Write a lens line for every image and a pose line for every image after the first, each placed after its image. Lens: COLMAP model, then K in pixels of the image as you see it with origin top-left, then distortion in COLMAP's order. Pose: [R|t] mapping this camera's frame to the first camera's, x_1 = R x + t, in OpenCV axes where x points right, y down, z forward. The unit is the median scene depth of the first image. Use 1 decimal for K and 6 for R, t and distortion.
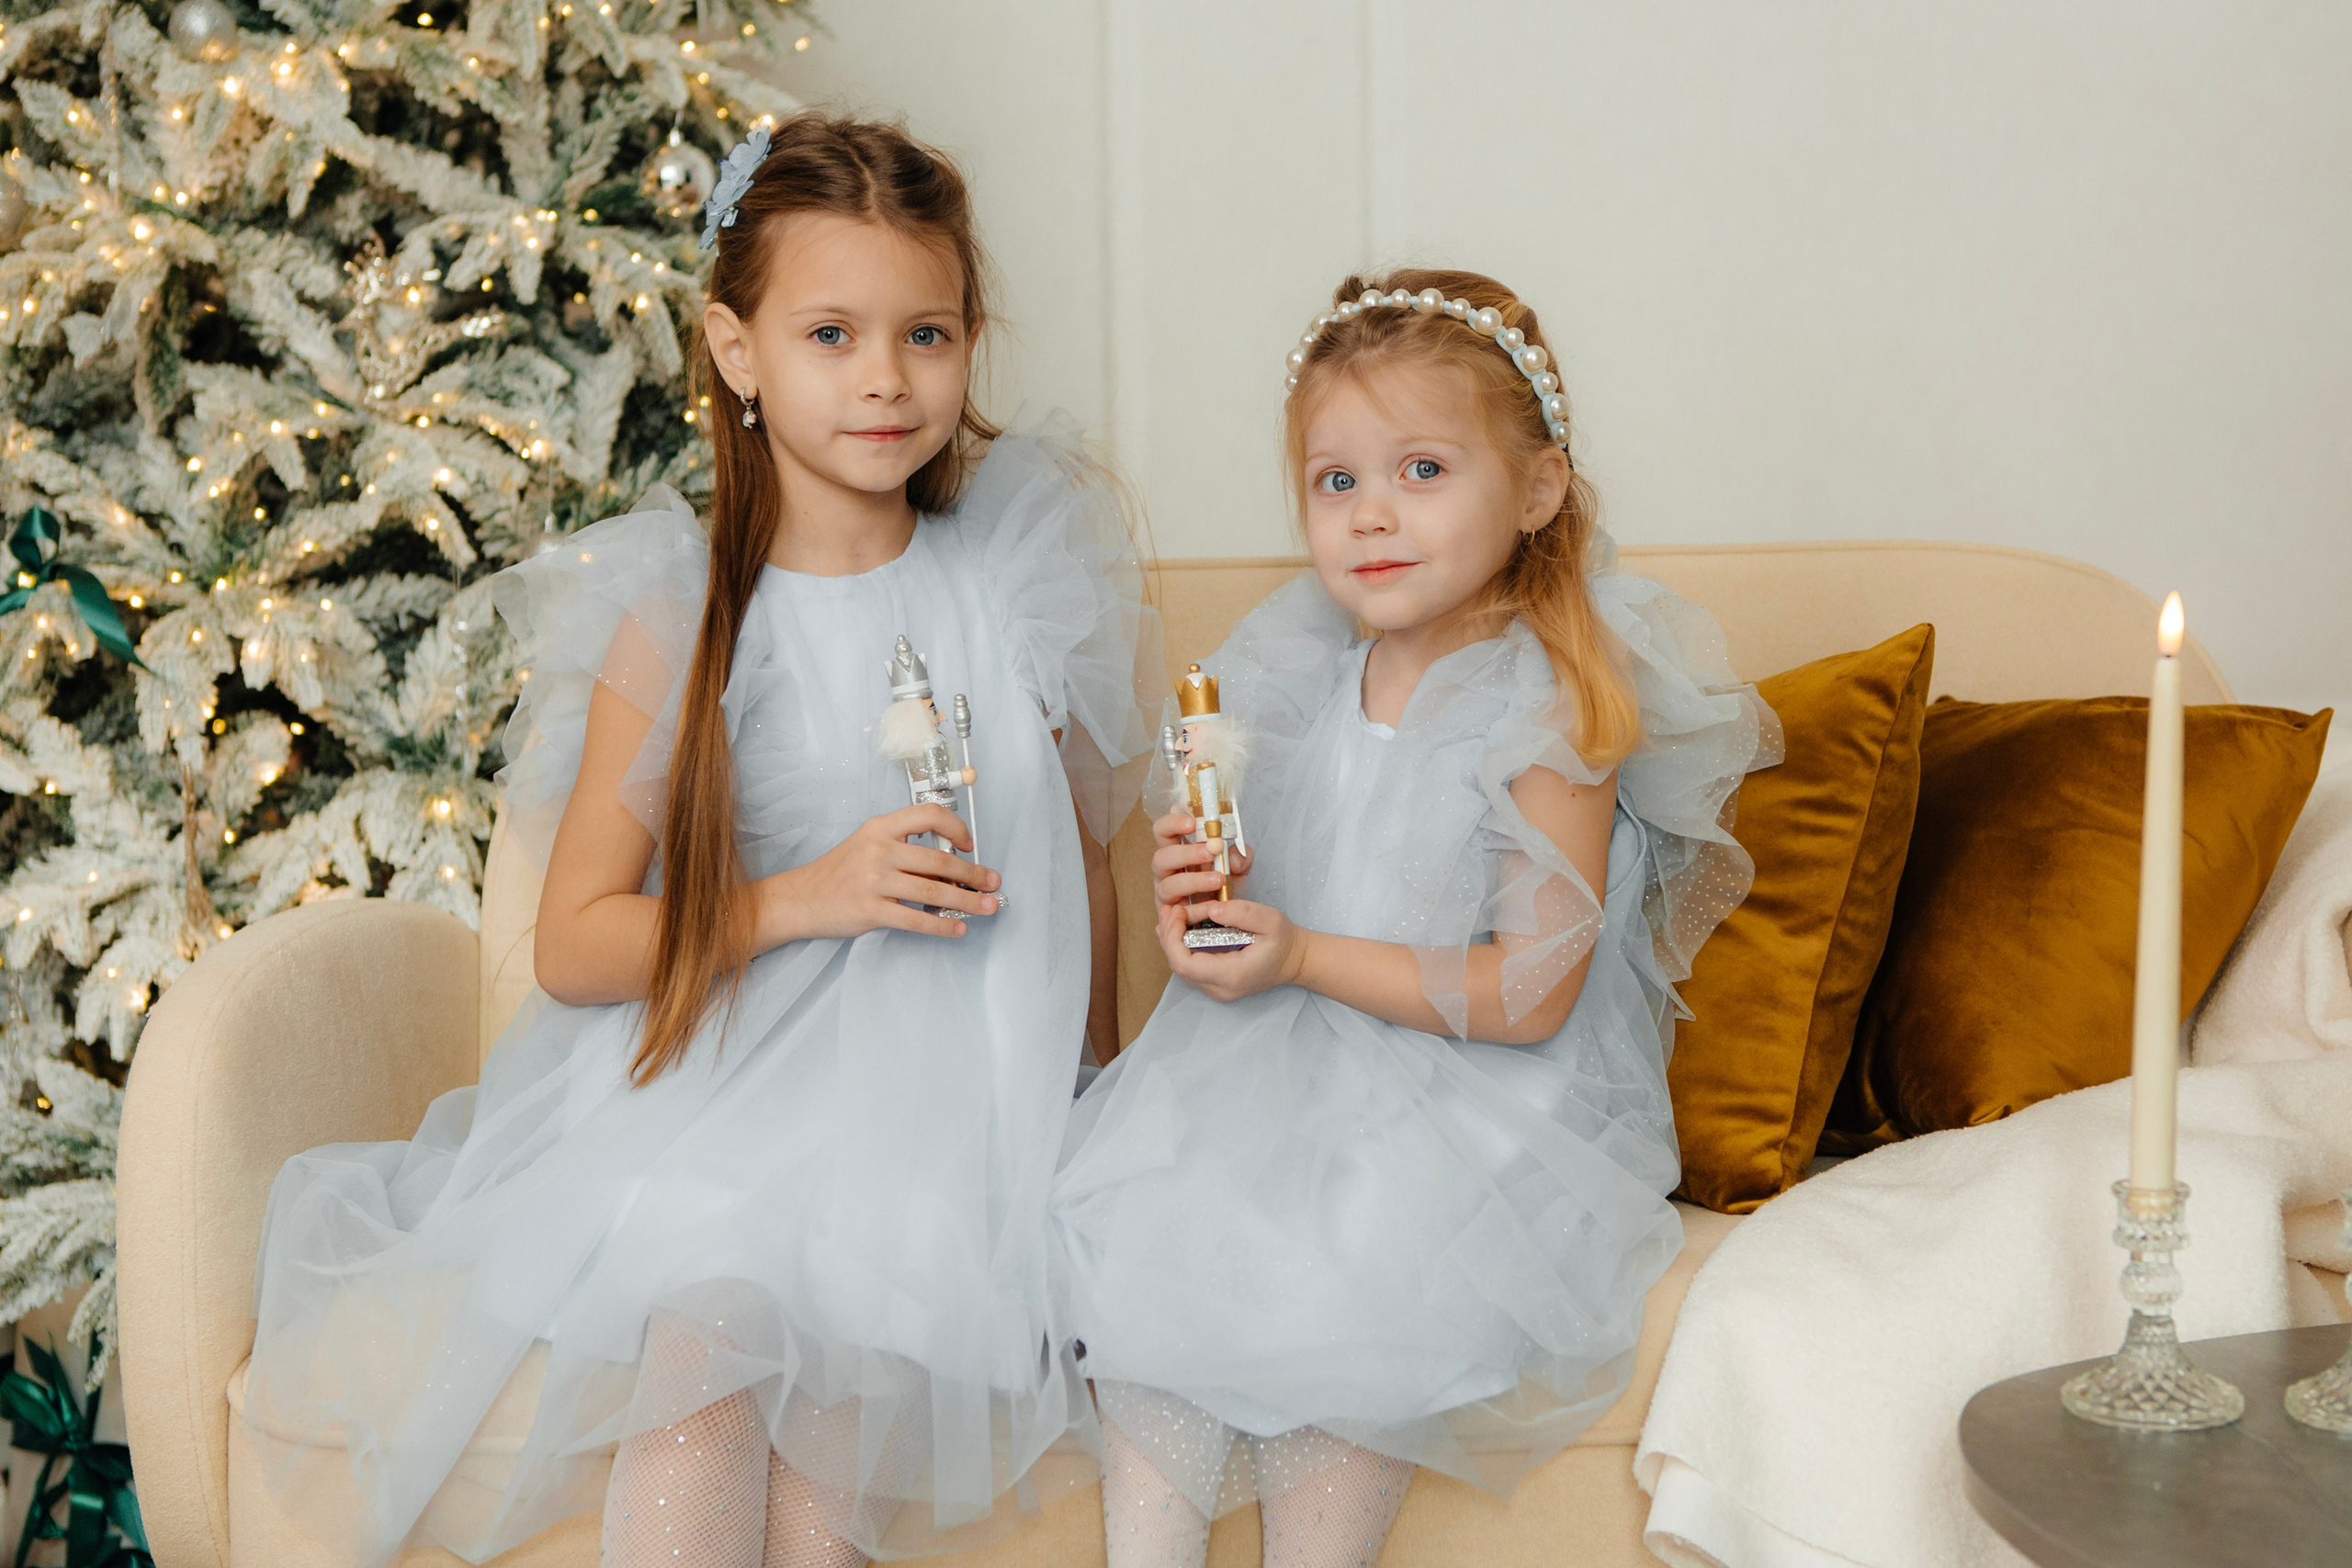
lens RADIAL K [[3661.3, 0, 1295.9], [0, 3661.3, 801.4], [0, 0, 1]] dist [0.058354, 0.000000]
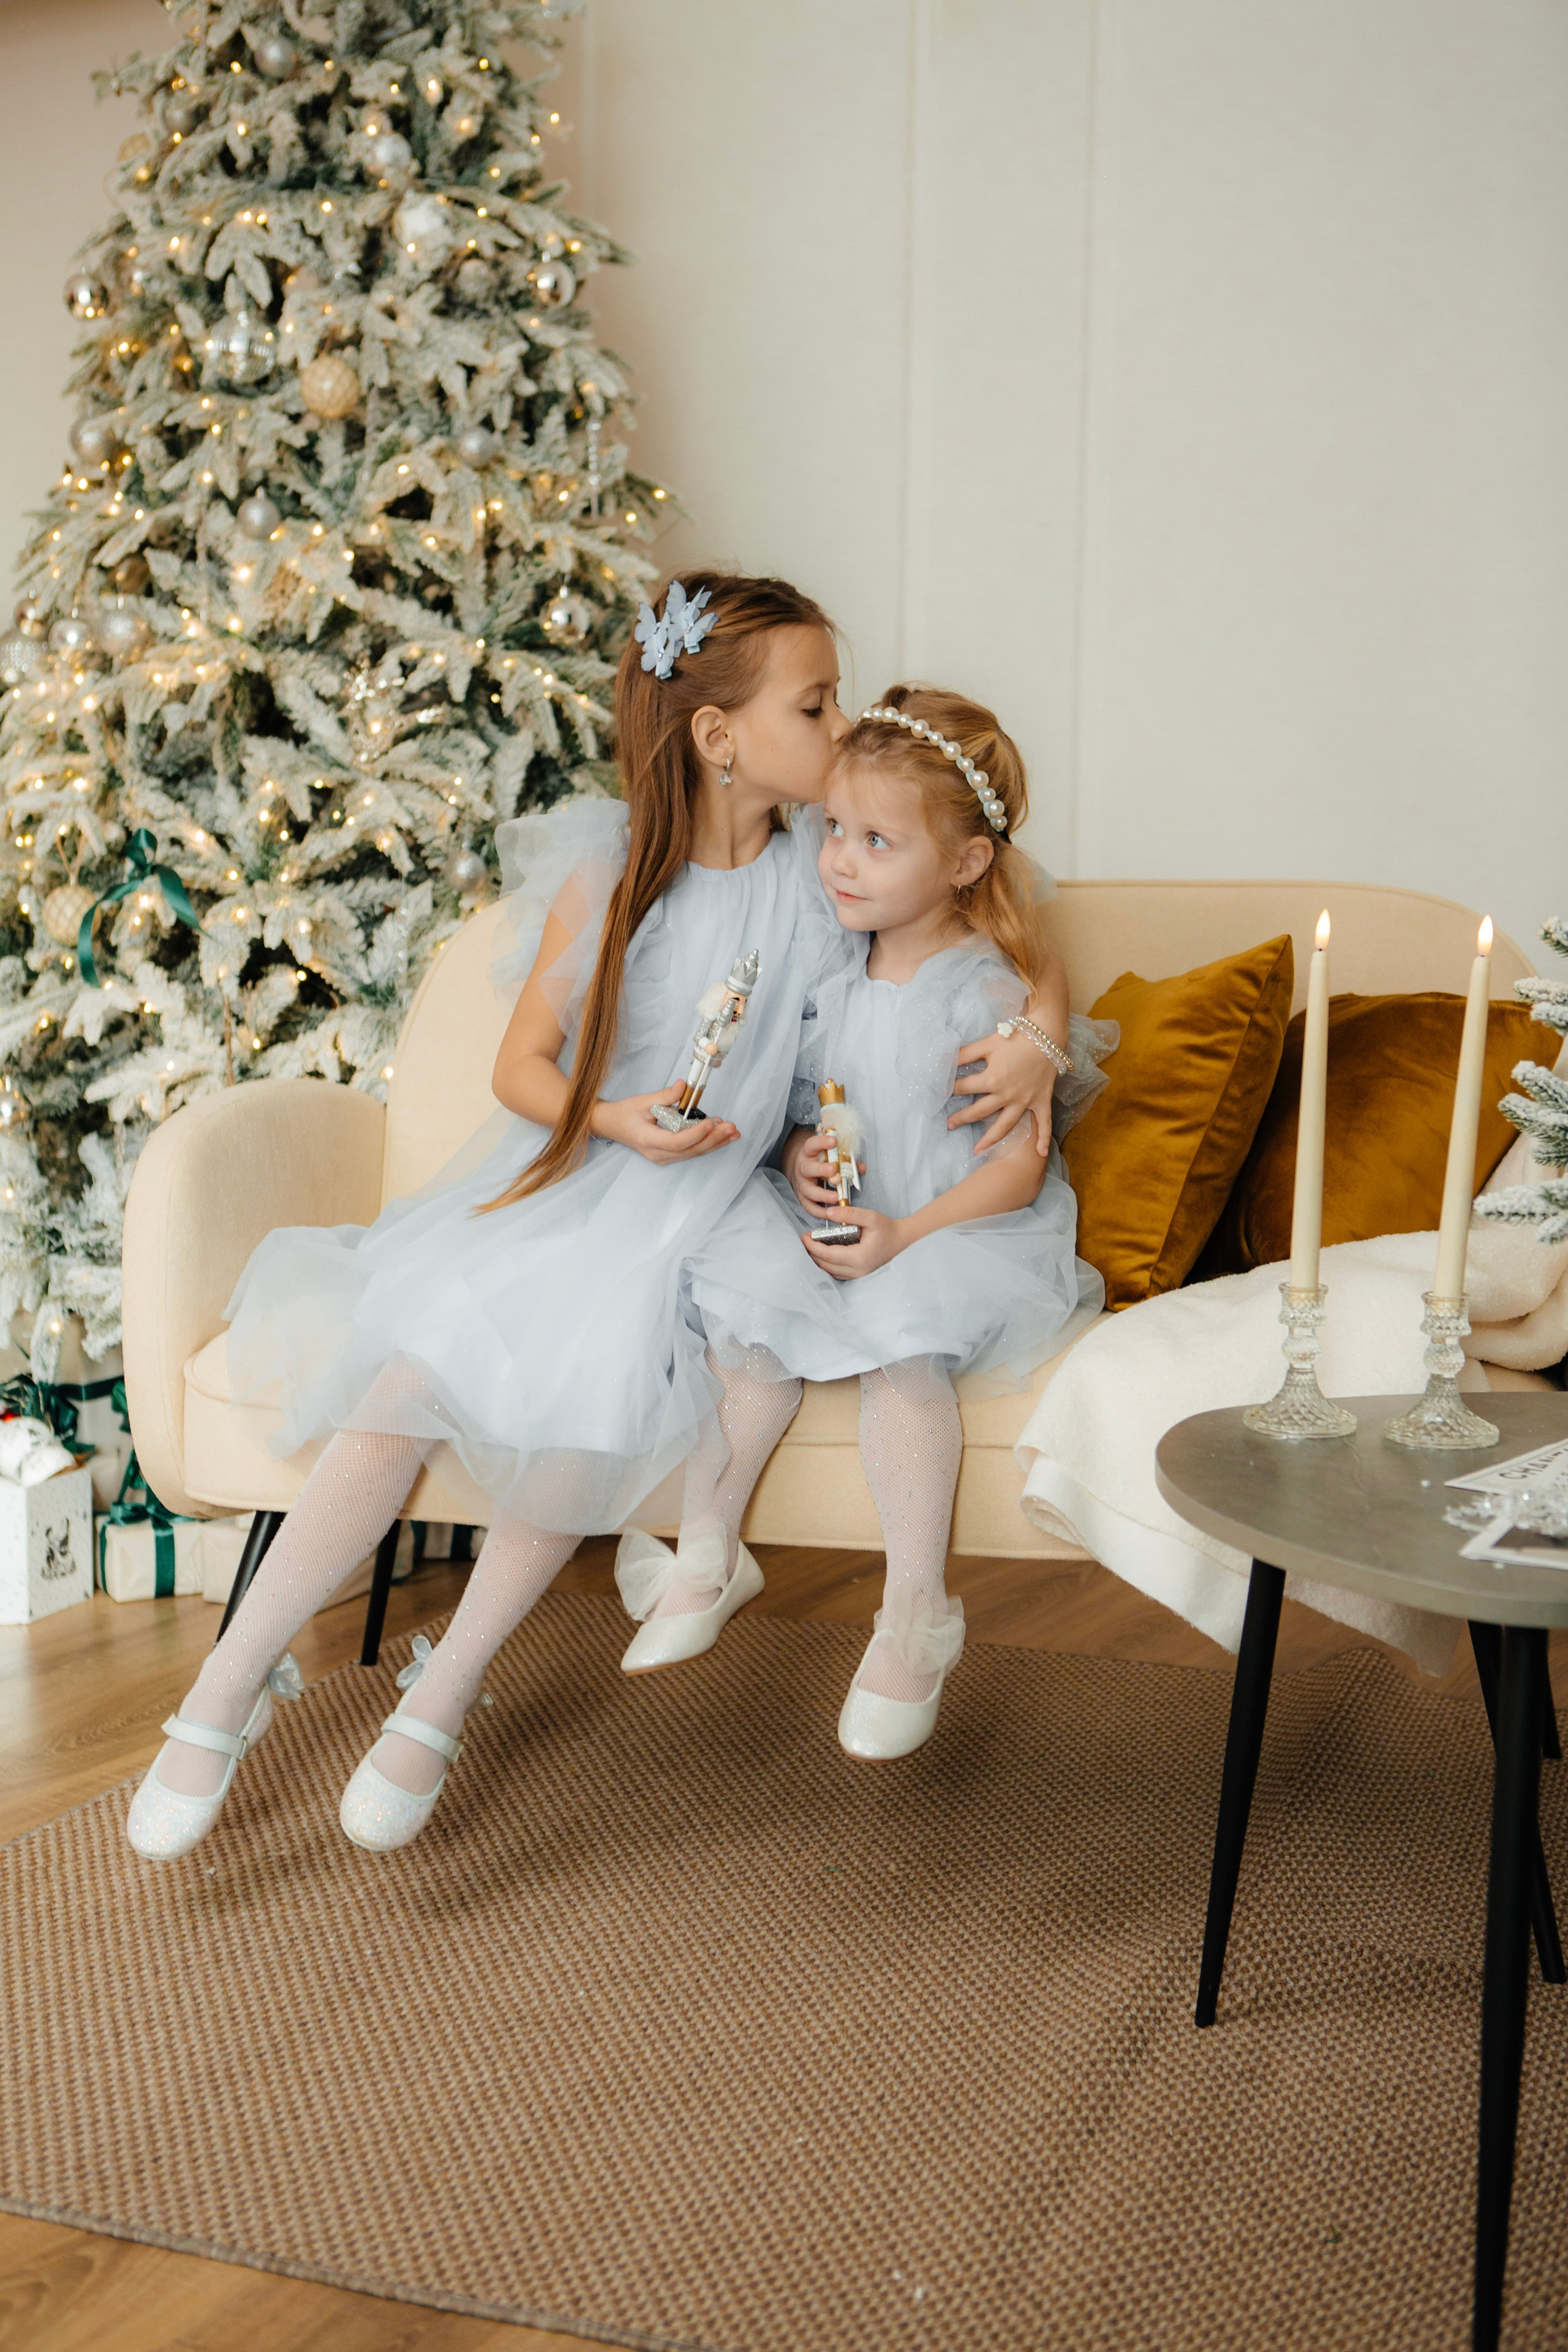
lens RADIAL K [[2782.8, 0, 785.4], [0, 2782.8, 1178.4], [0, 0, 1]] dist [0.051402, 0.000000]
pose [[0.987039, 0.046085, -0.153719, 0.110642], [-0.040835, 0.998476, 0.037134, 0.013096], [0.155196, -0.030376, 0.987417, -0.123906]]
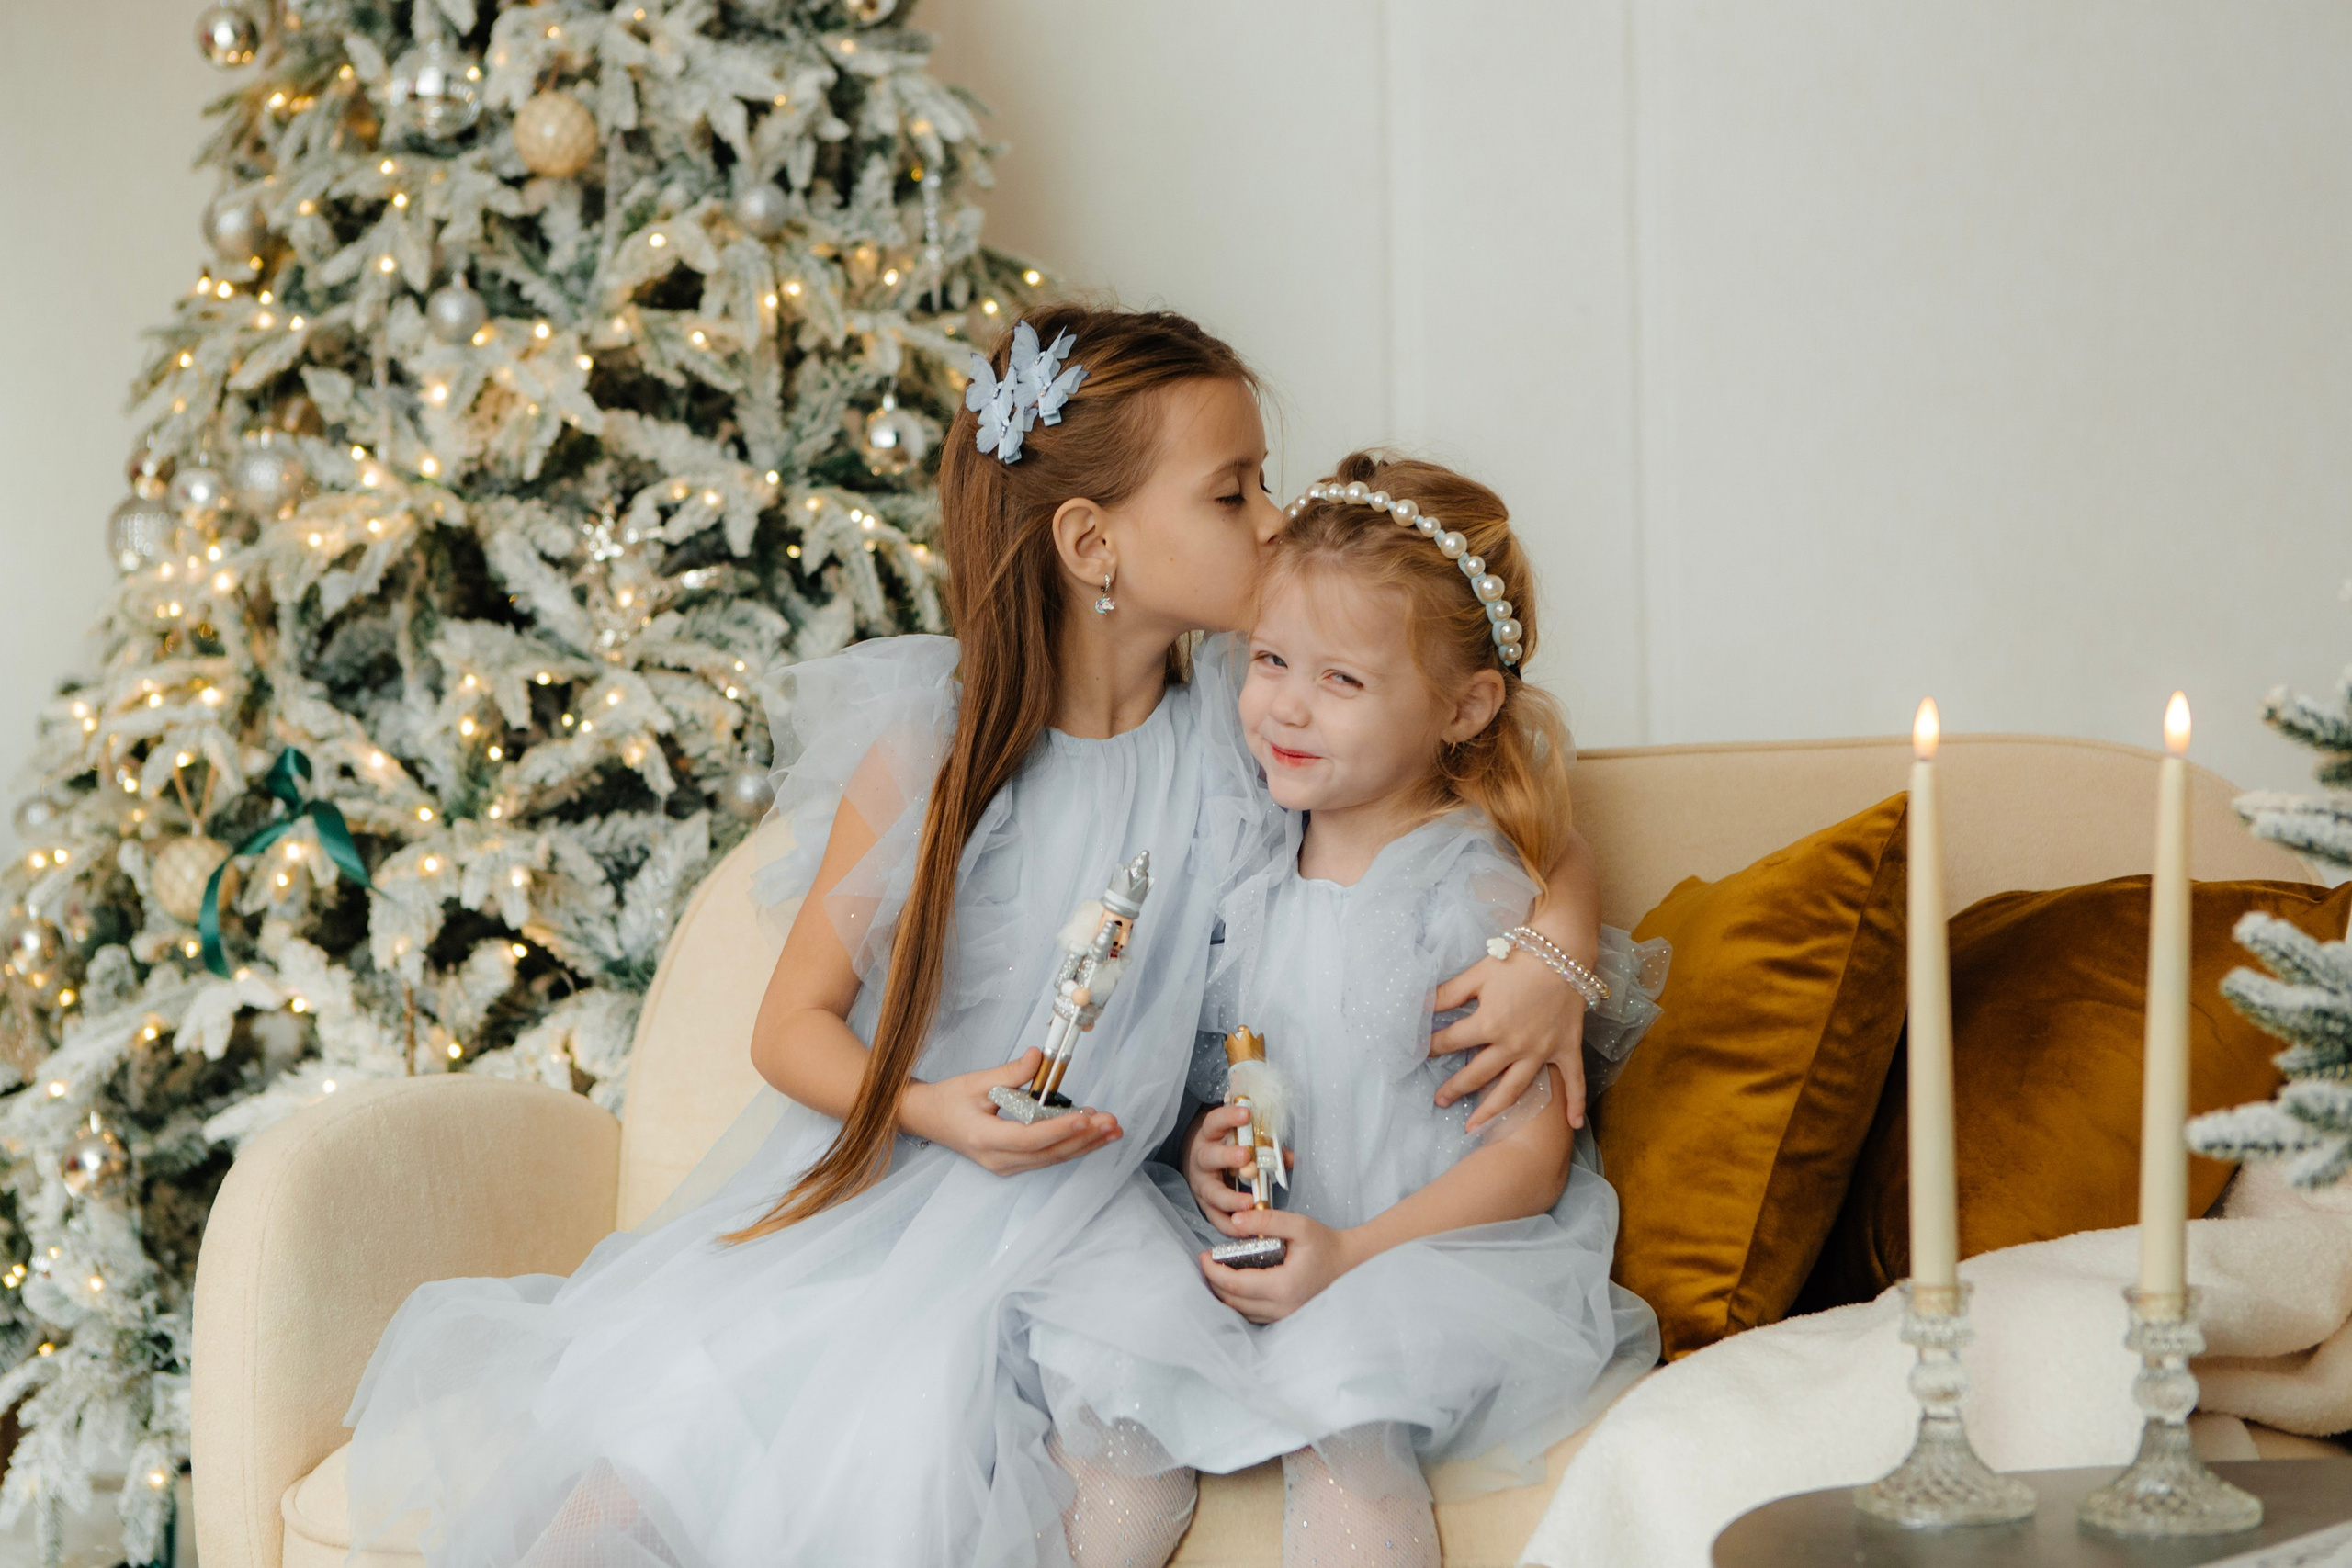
lens RADIAL K [[3815.2, 0, 1158.3], [0, 3815.2, 787.6], [0, 0, 1]] dist [0.167547, 0.000000]
pose [[0.979097, -0.011677, -0.203060, 0.136443], [-0.009409, 0.994681, -0.102569, 0.045201], [0.203178, 0.102335, 0.973779, -0.055881]]
